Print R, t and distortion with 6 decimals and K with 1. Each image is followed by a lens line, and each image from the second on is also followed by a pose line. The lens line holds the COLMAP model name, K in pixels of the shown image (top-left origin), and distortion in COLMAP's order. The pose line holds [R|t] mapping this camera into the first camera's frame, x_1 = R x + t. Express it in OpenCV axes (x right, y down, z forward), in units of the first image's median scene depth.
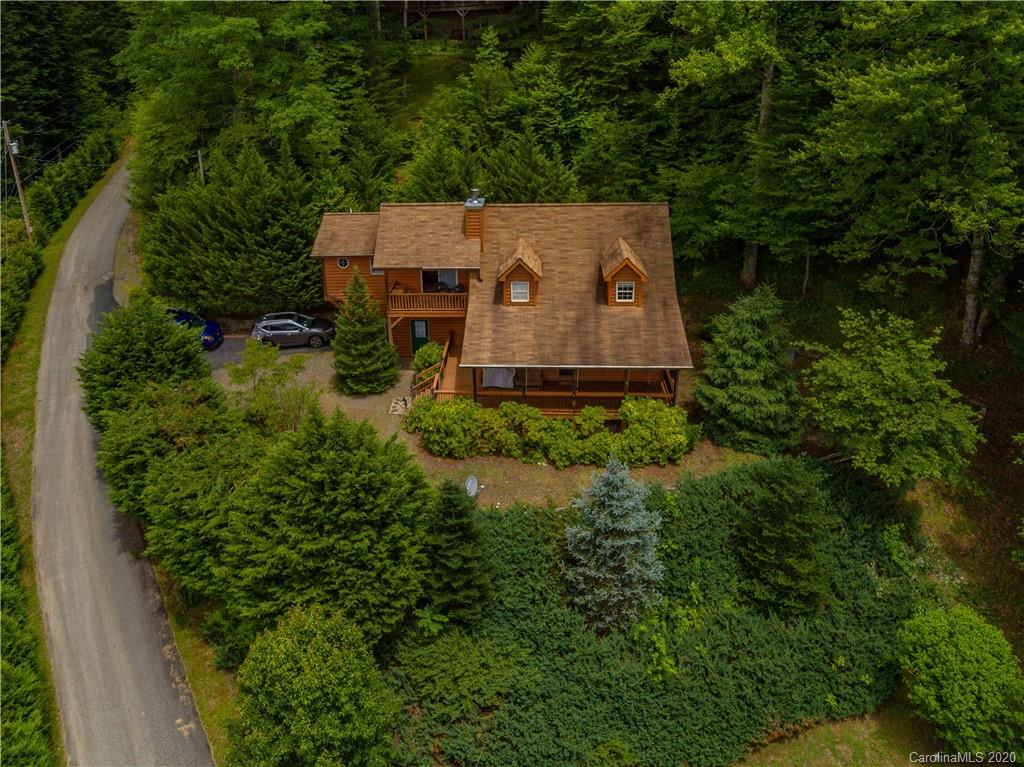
lens RADIAL K [[738.3, 0, 480.3], [0, 738.3, 263.1], [0, 0, 1]] dist [-0.006447, 0.000516]
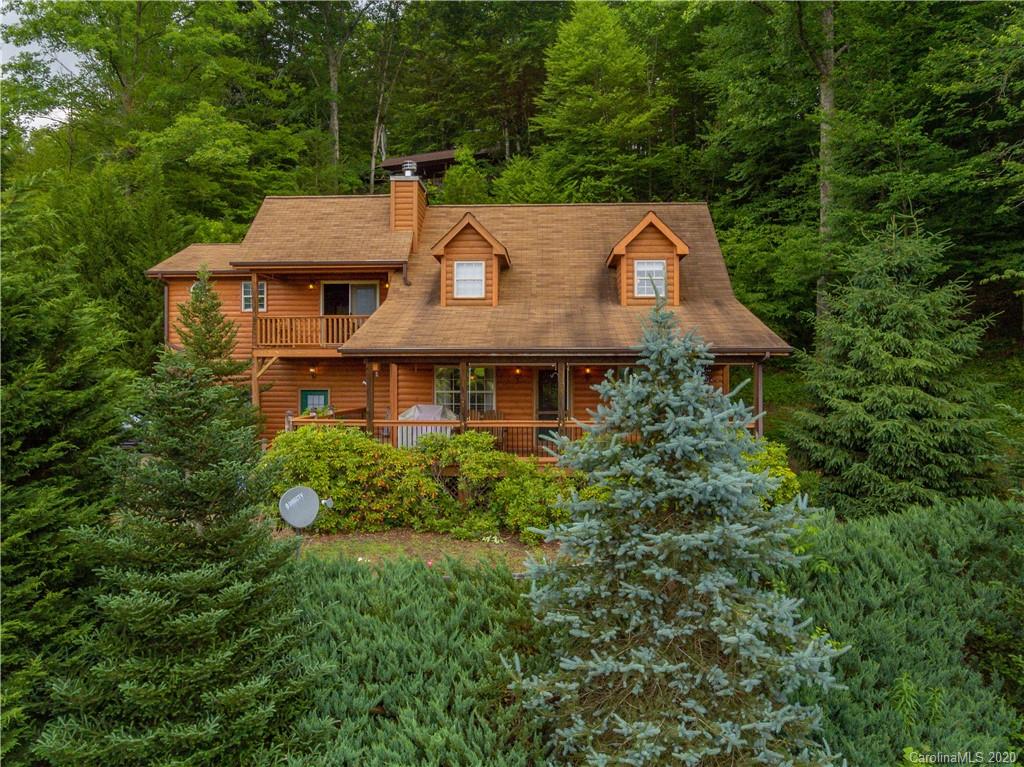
lens RADIAL K [[706.8, 0, 510.0], [0, 706.8, 376.8], [0, 0, 1]] dist [0.000208, 0.002202]
pose [[0.999122, 0.030589, 0.028633, 0.075035], [-0.019762, 0.946626, -0.321727, 0.301309], [-0.036946, 0.320879, 0.946399, 0.516262]]
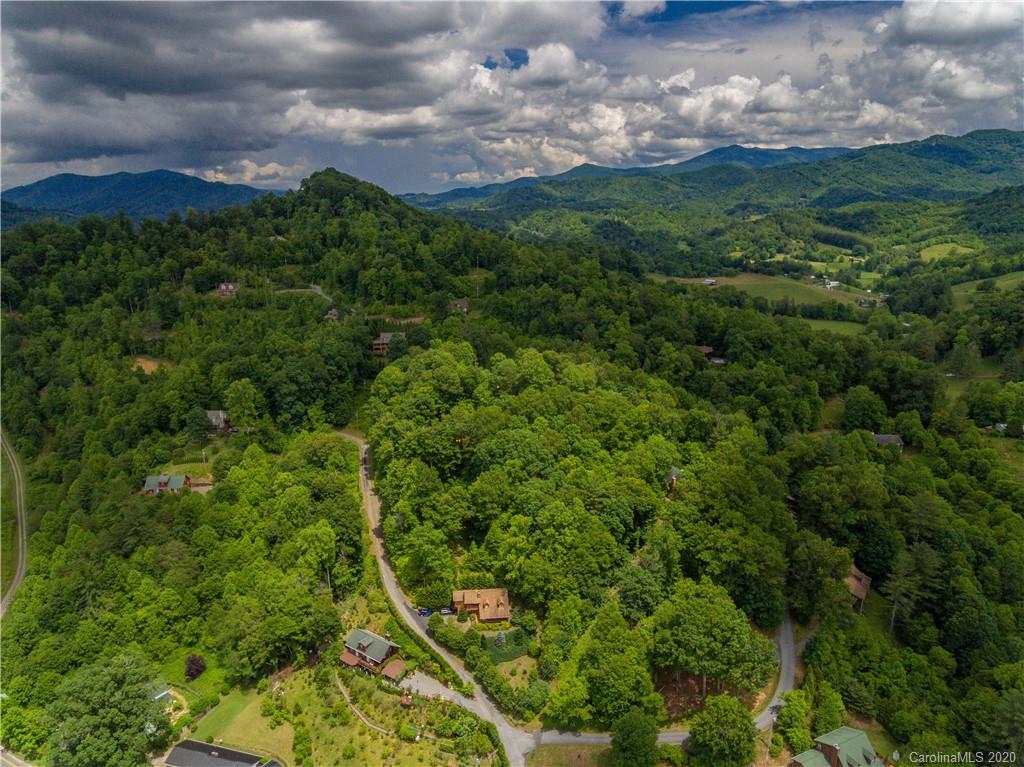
lens RADIAL K [[706.8, 0, 510.0], [0, 706.8, 376.8], [0, 0, 1]] dist [0.000208, 0.002202]
pose [[0.982791, -0.022236, 0.183375, -0.967551], [0.036301, 0.996619, -0.073704, -1.733343], [-0.181117, 0.079092, 0.980276, -6.165234]]
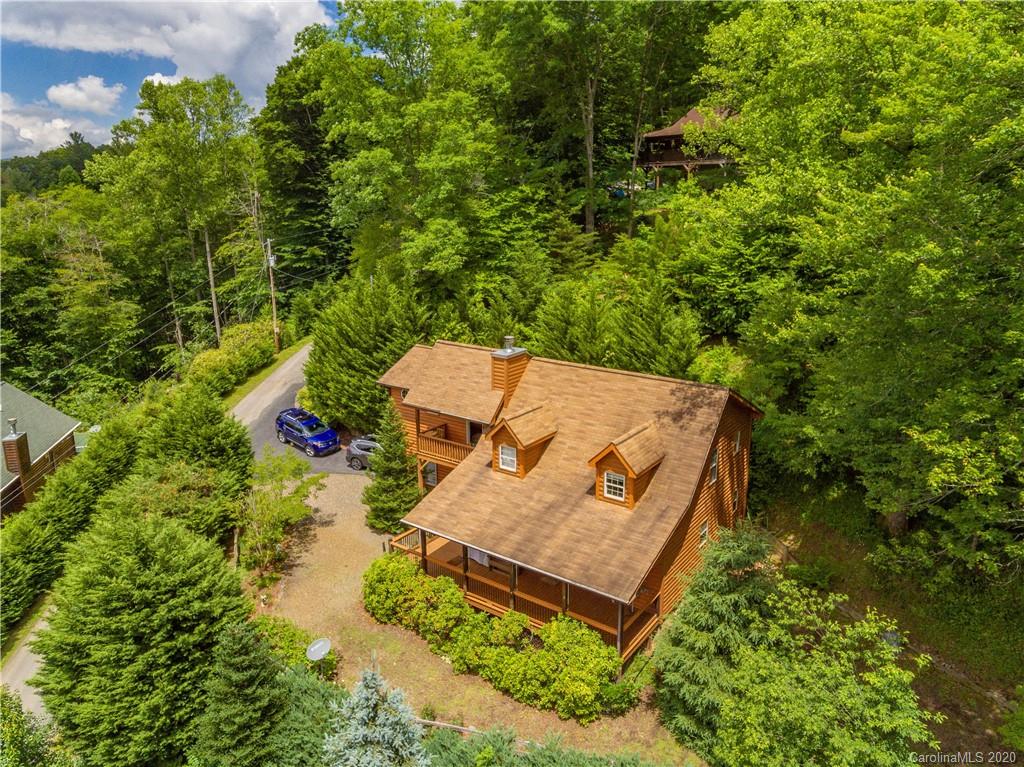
lens RADIAL K [[737.0, 0, 511.9], [0, 737.0, 349.7], [0, 0, 1]] dist [-0.007080, -0.000249]
pose [[0.848883, 0.142737, -0.508944, 0.498710], [-0.191703, 0.980431, -0.044779, -0.049581], [0.492593, 0.135578, 0.859634, 0.251448]]
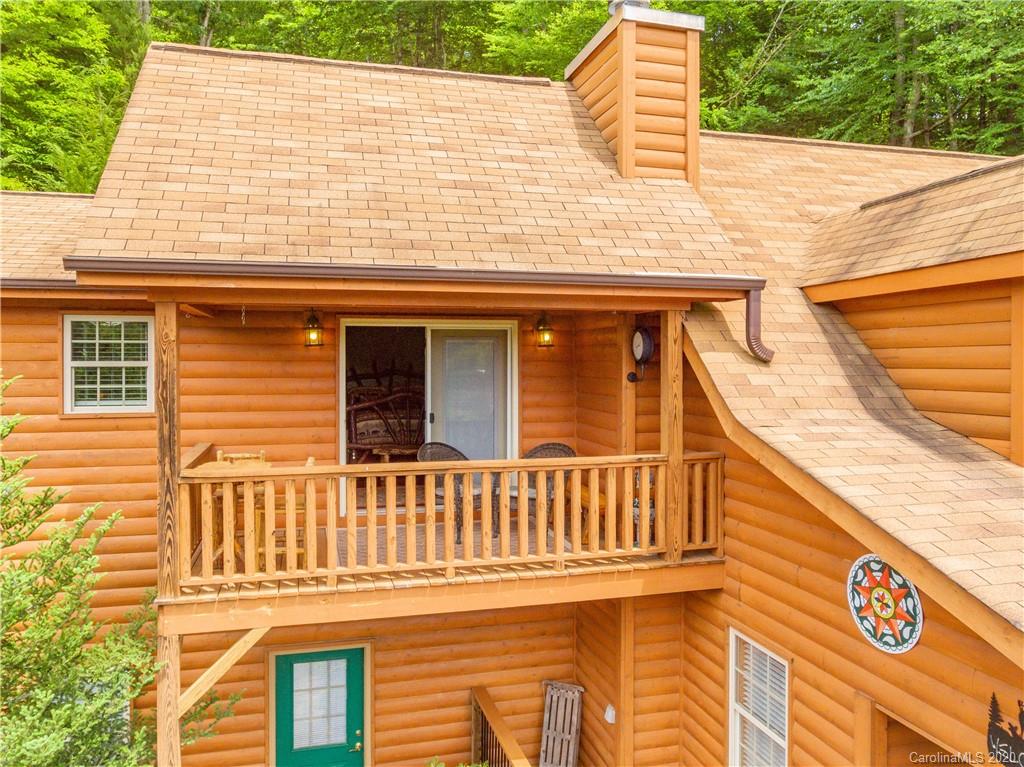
lens RADIAL K [[706.8, 0, 510.0], [0, 706.8, 376.8], [0, 0, 1]] dist [0.000208, 0.002202]
pose [[0.935244, 0.018698, 0.353509, -0.124802], [0.093768, 0.949851, -0.298314, 0.081820], [-0.341358, 0.312145, 0.886589, 0.938005]]
